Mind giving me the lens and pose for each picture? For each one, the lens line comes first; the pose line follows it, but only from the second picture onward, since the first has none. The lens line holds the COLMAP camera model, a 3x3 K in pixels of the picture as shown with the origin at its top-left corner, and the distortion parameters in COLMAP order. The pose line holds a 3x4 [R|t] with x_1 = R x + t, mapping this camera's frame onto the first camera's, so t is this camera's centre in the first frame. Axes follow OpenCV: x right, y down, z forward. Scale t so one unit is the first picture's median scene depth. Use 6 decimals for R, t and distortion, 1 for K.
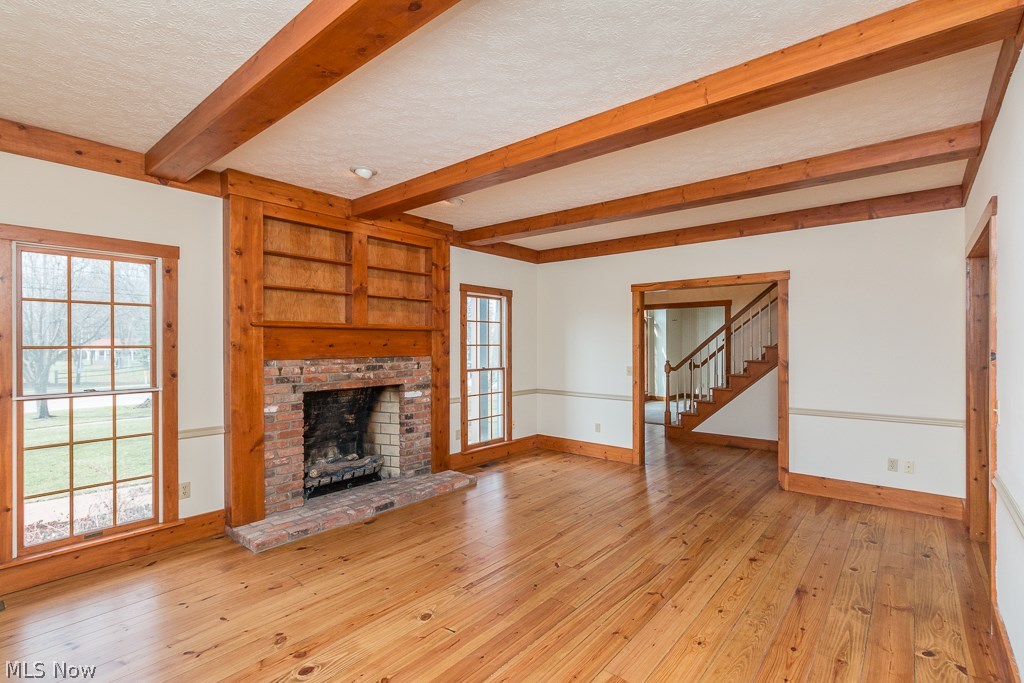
lens RADIAL K [[470.0, 0, 512.7], [0, 470.0, 338.8], [0, 0, 1]] dist [0.000380, 0.000454]
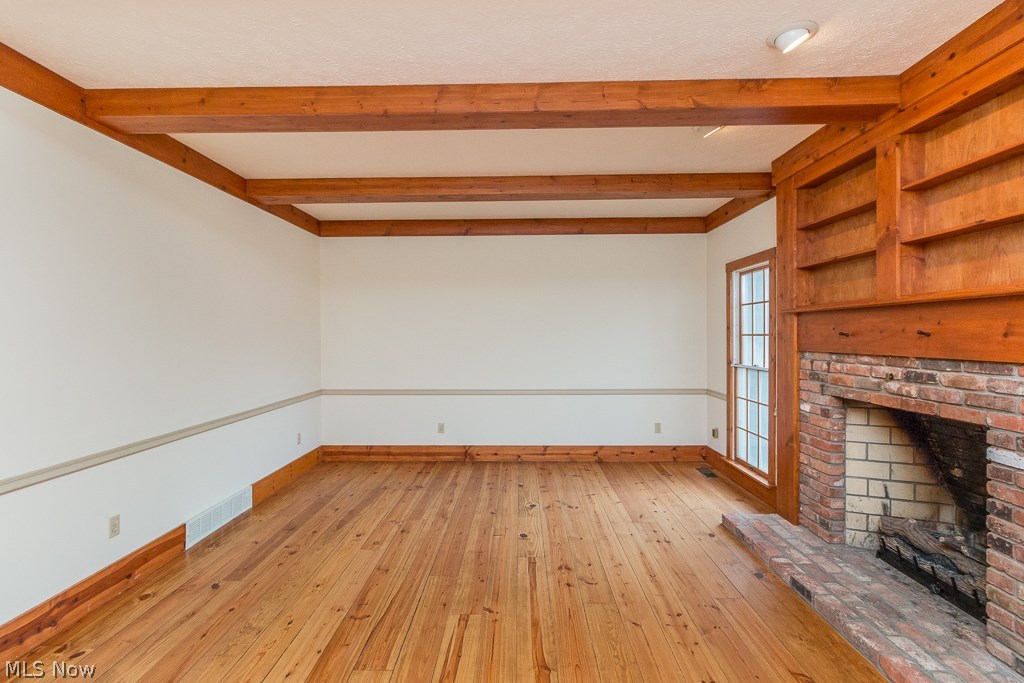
lens RADIAL K [[470.0, 0, 512.7], [0, 470.0, 338.8], [0, 0, 1]] dist [0.000380, 0.000454]
pose [[-0.766177, 0.012091, -0.642516, 0.437184], [0.012821, 0.999912, 0.003528, 0.012085], [0.642502, -0.005534, -0.766264, 1.256759]]
